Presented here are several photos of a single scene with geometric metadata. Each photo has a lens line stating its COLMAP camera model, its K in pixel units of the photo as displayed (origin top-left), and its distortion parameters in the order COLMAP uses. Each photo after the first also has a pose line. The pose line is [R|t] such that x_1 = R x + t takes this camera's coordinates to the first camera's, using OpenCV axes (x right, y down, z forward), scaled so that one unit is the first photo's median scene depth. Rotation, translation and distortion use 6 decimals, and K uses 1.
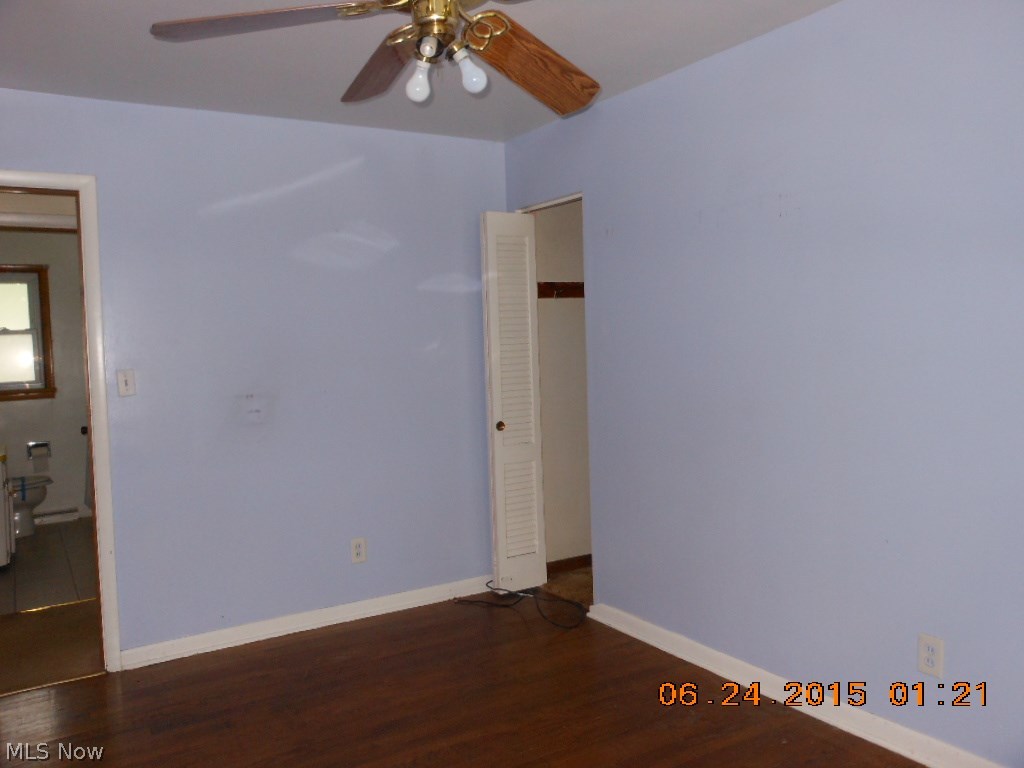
lens RADIAL K [[831.0, 0, 510.8], [0, 831.0, 382.8], [0, 0, 1]] dist [-0.013931, -0.007405]
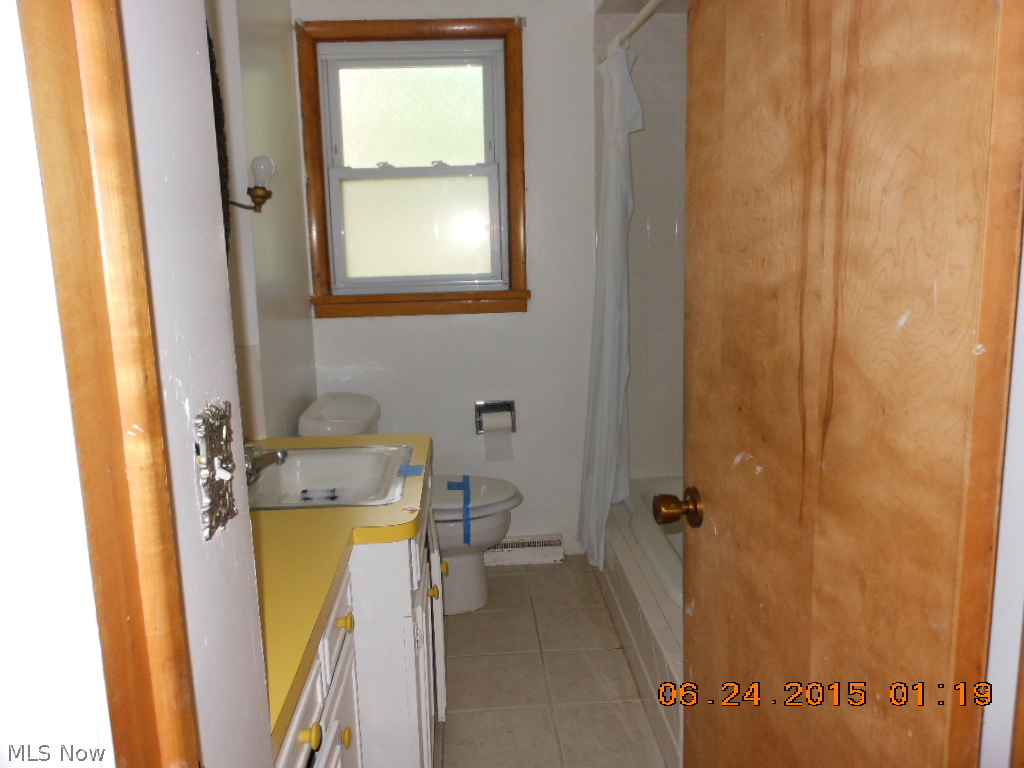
lens RADIAL K [[831.0, 0, 511.4], [0, 831.0, 386.5], [0, 0, 1]] dist [-0.013931, -0.007405]
pose [[0.887428, 0.075899, -0.454654, -0.342174], [-0.025214, 0.992867, 0.116532, 0.005772], [0.460256, -0.091950, 0.883012, 0.574433]]
